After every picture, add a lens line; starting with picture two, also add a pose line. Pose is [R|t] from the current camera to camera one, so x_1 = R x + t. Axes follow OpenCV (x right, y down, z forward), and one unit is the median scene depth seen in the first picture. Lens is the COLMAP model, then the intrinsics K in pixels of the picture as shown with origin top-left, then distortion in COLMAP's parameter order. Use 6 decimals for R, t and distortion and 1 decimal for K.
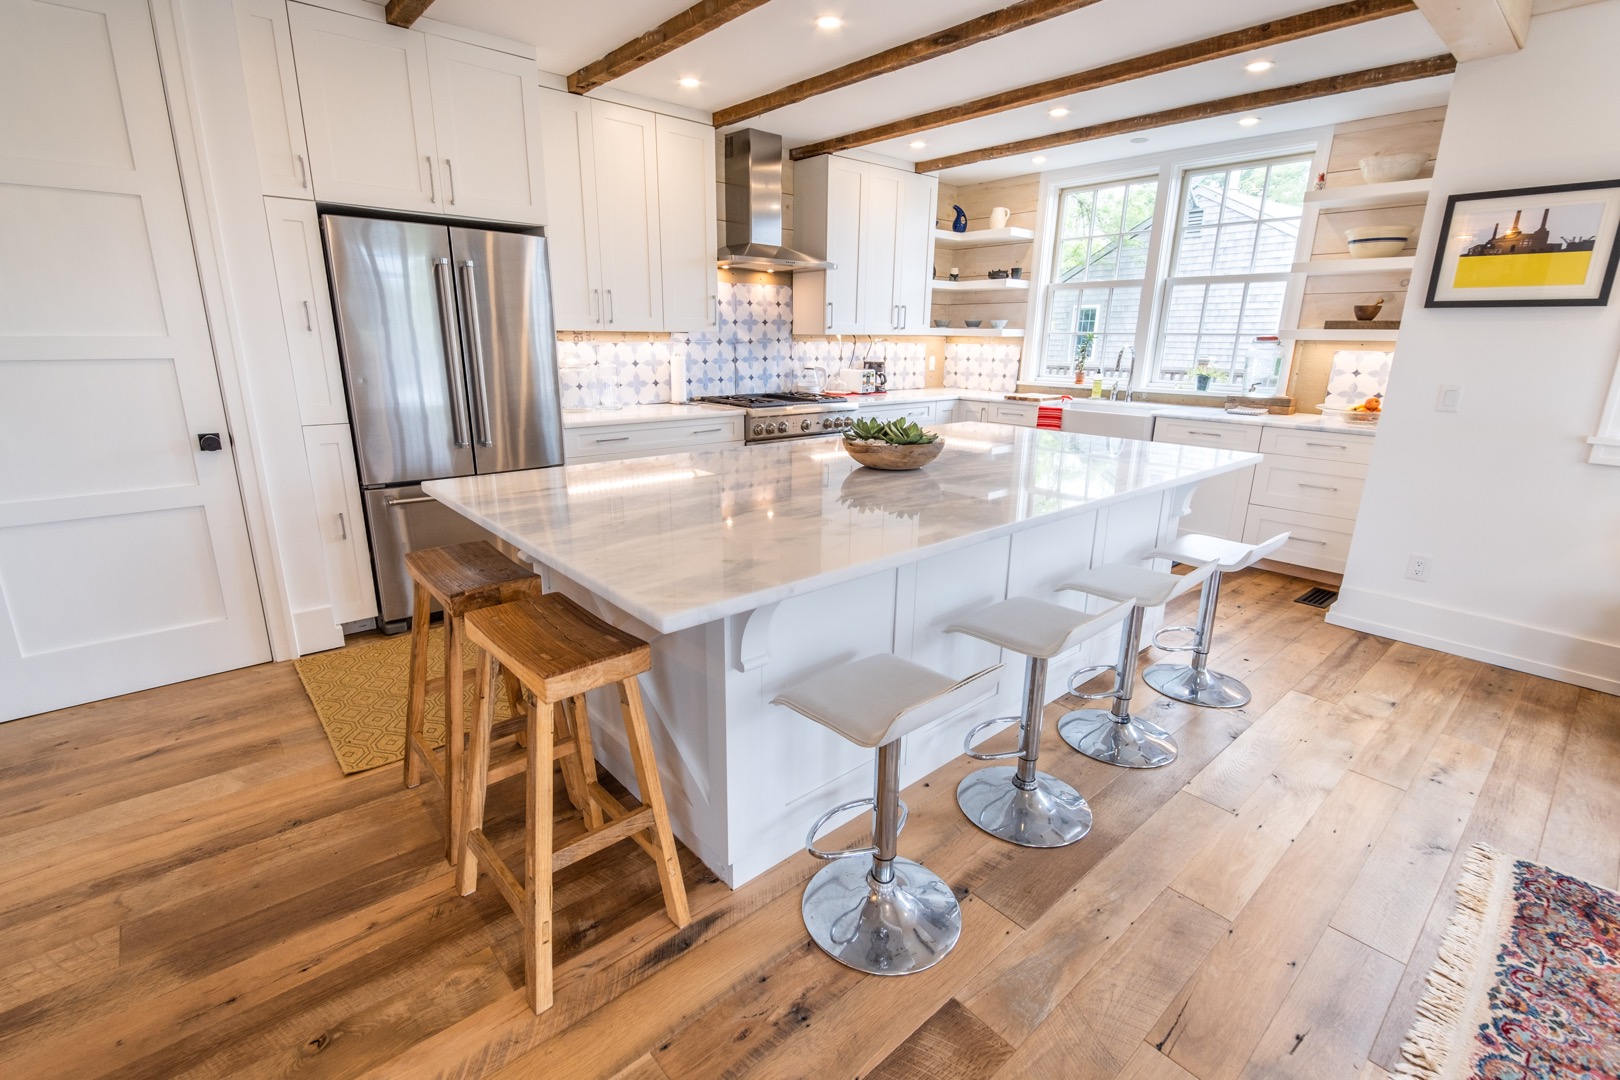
lens RADIAL K [[735.9, 0, 808.7], [0, 735.9, 533.1], [0, 0, 1]] dist [0.028487, -0.019898]
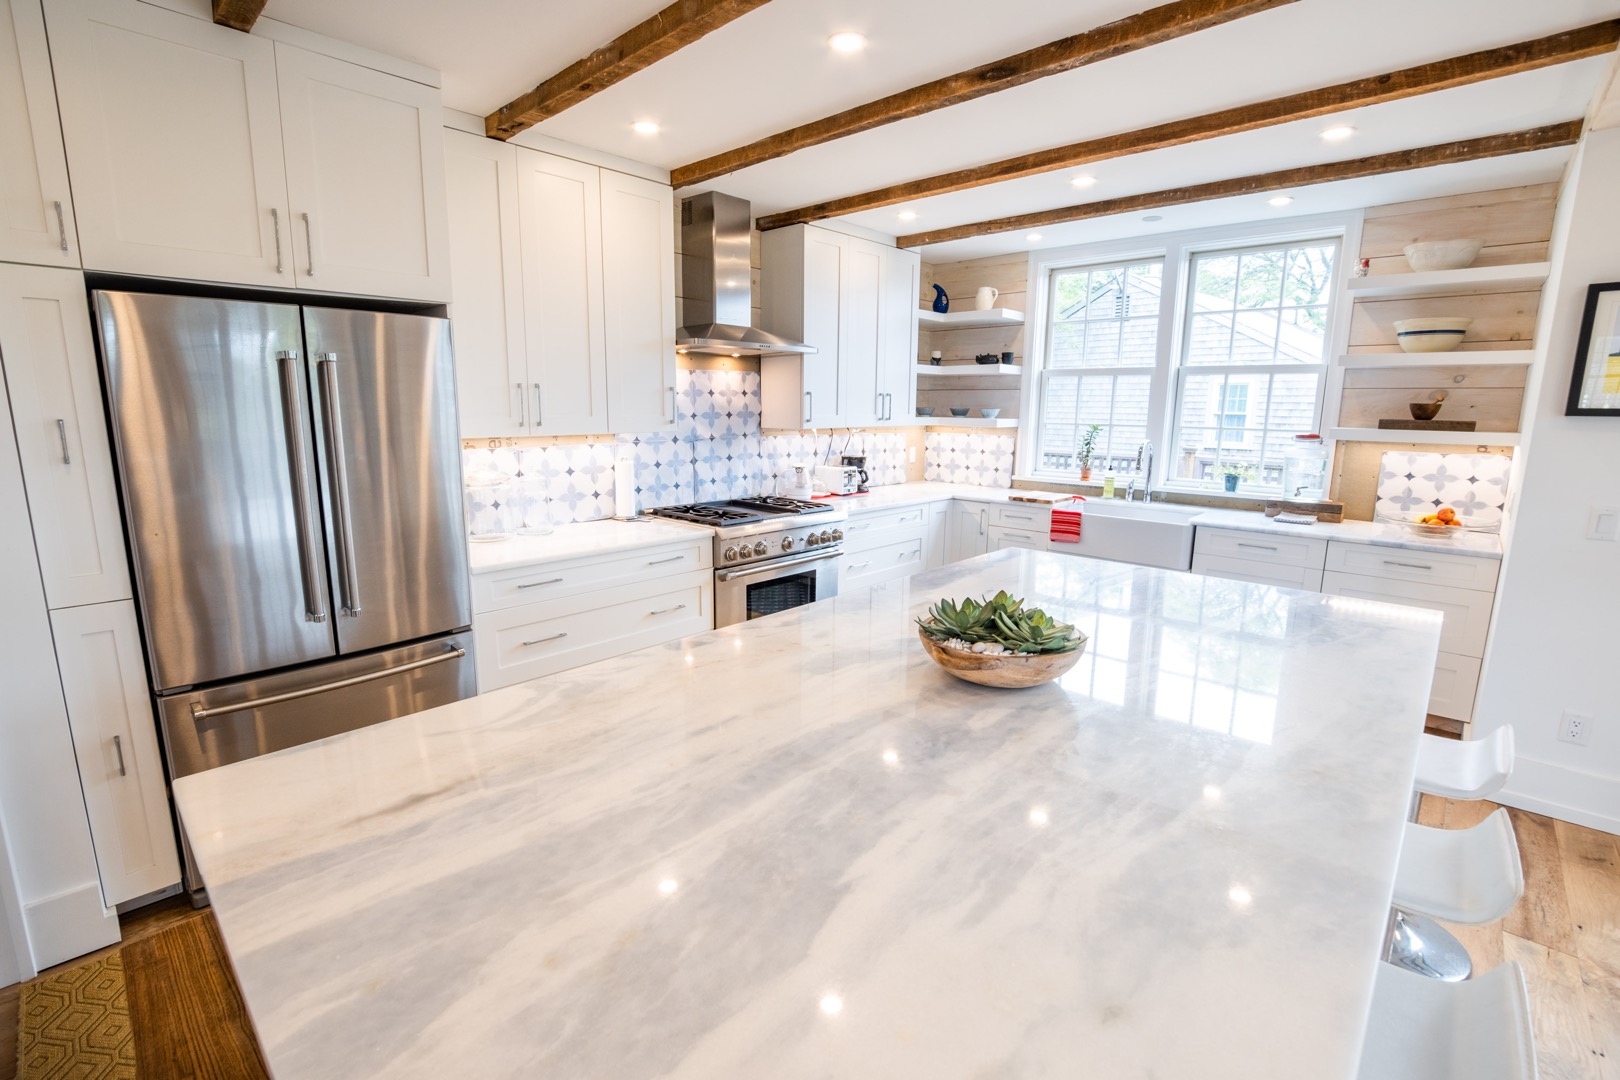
lens RADIAL K [[729.2, 0, 807.0], [0, 729.2, 533.9], [0, 0, 1]] dist [-0.041596, 0.010324]
pose [[0.995295, -0.021066, 0.094572, -0.055902], [0.029257, 0.995859, -0.086073, -0.085785], [-0.092367, 0.088435, 0.991790, 0.208030]]
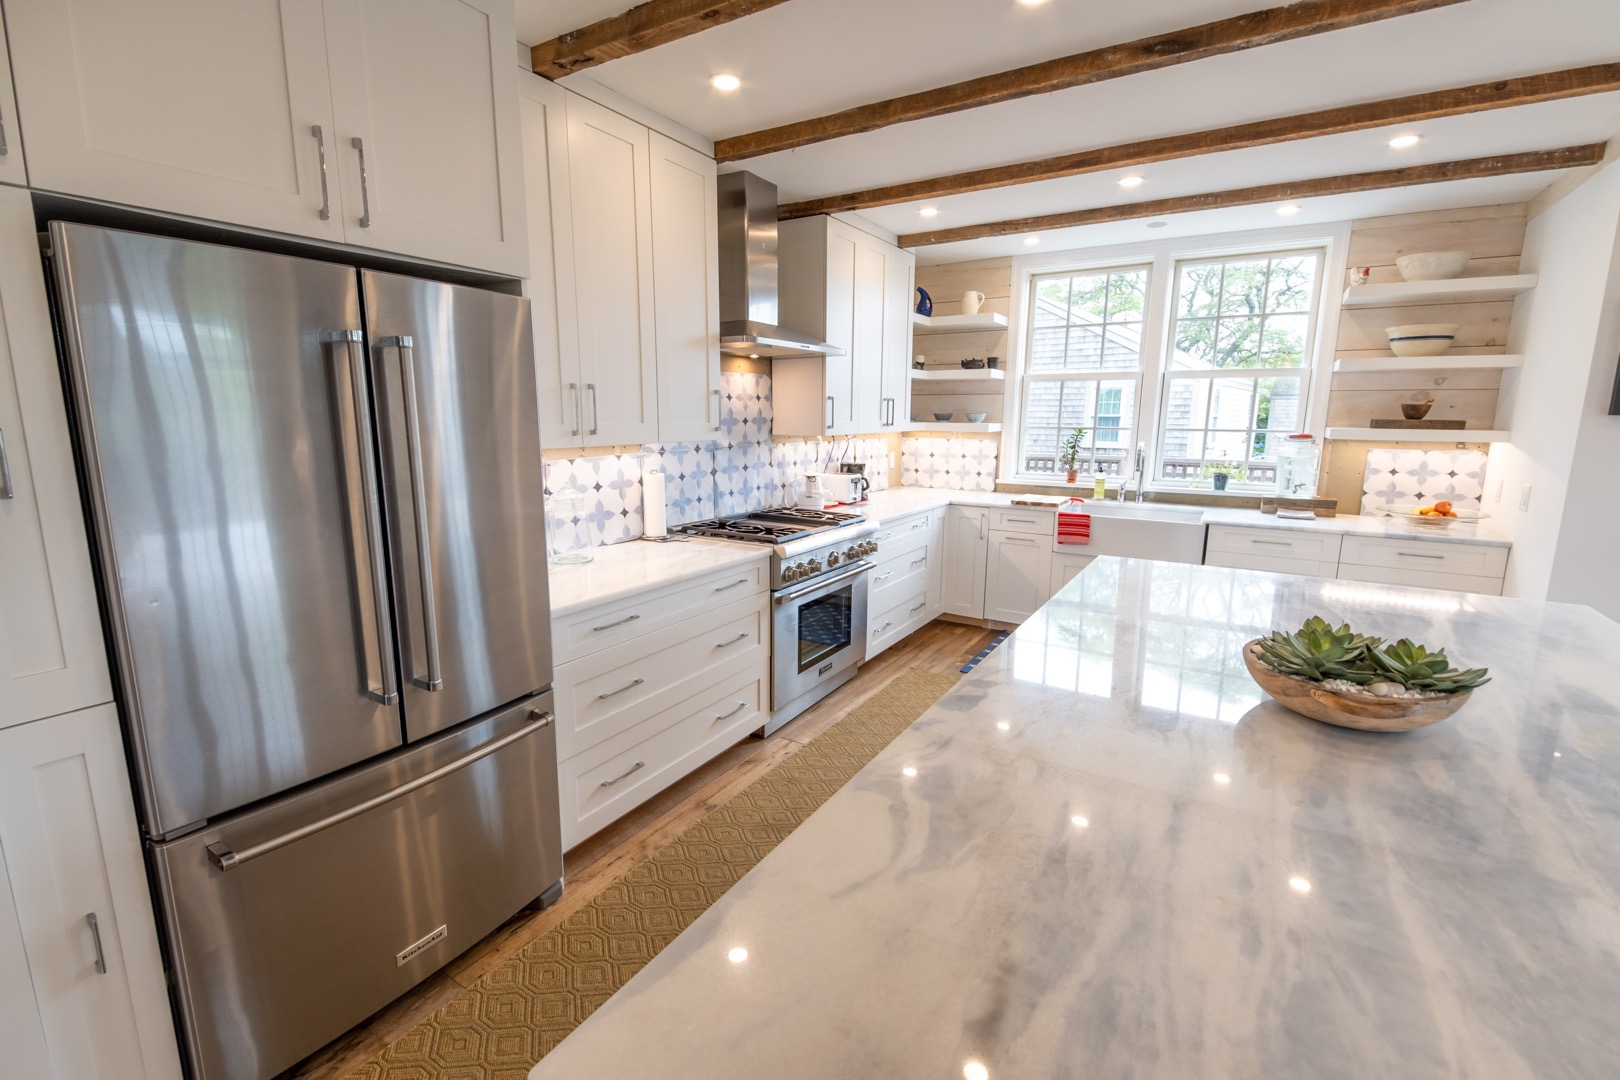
lens RADIAL K [[703.5, 0, 812.2], [0, 703.5, 533.9], [0, 0, 1]] dist [0.018513, -0.012563]
pose [[0.955994, -0.056377, 0.287919, -0.223369], [0.081584, 0.993741, -0.076302, -0.115572], [-0.281816, 0.096434, 0.954610, 0.314744]]
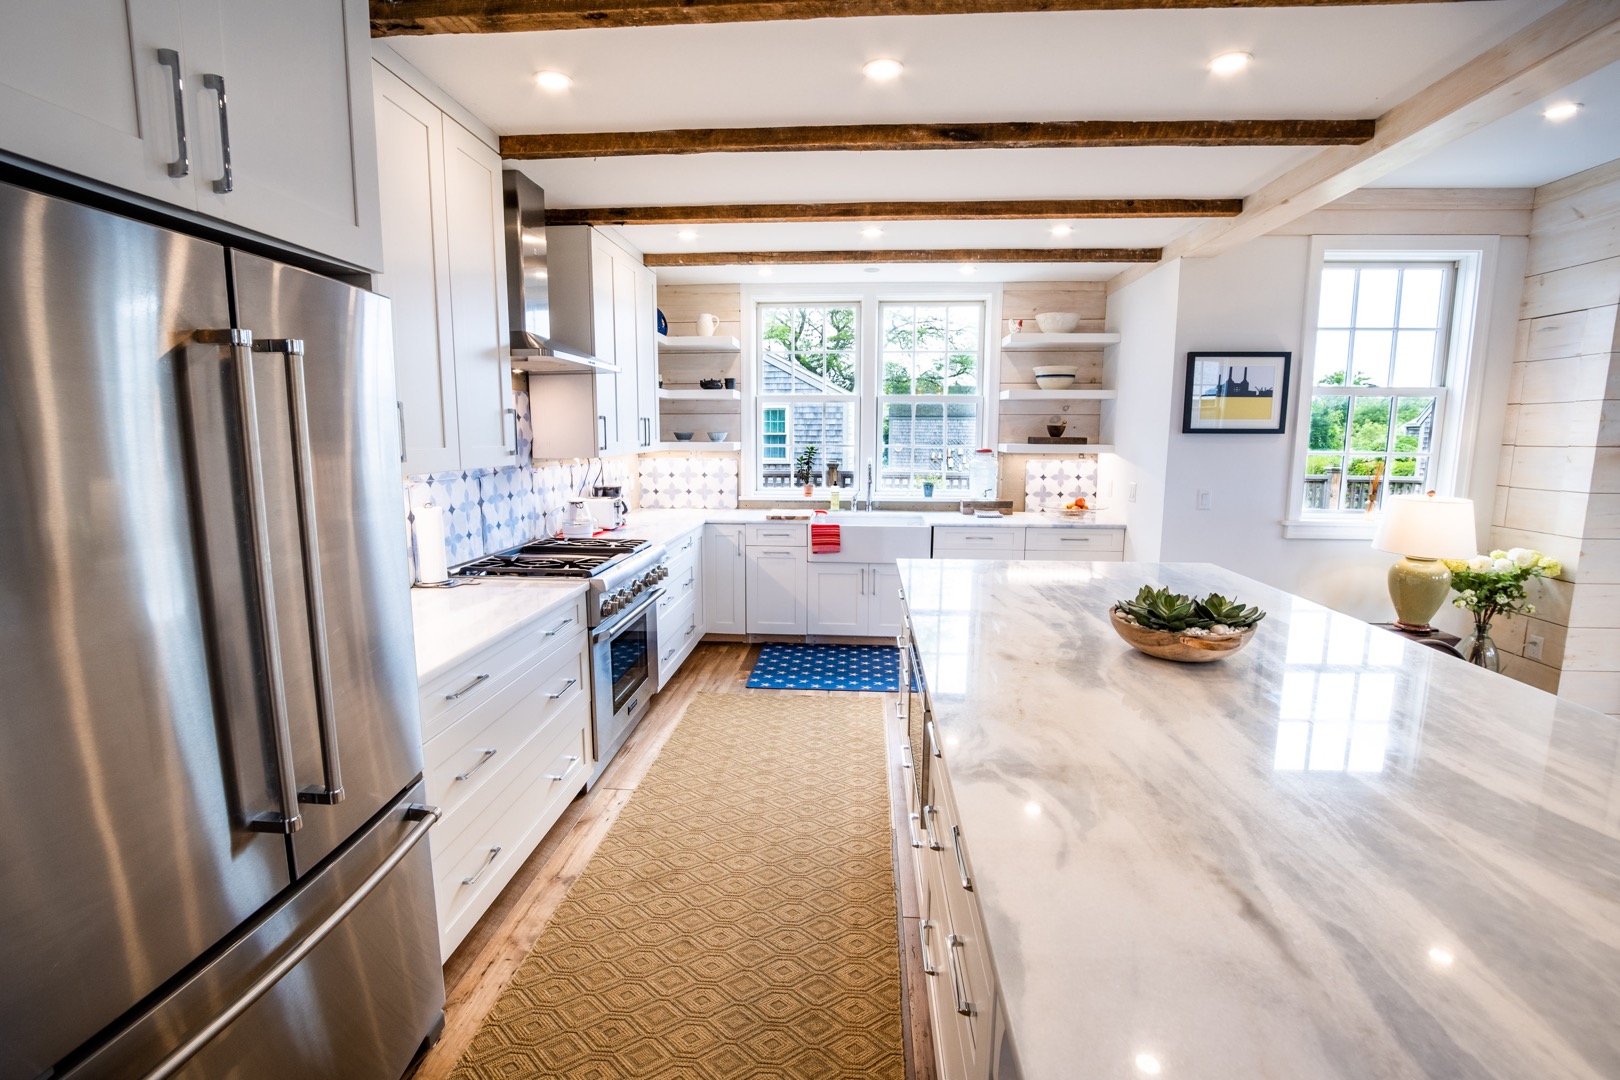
lens RADIAL K [[720.9, 0, 807.6], [0, 720.9, 531.8], [0, 0, 1]] dist [-0.034046, 0.000506]
pose [[0.711892, -0.106890, 0.694107, -0.349577], [0.188580, 0.981146, -0.042318, -0.135292], [-0.676497, 0.161020, 0.718627, 0.379392]]
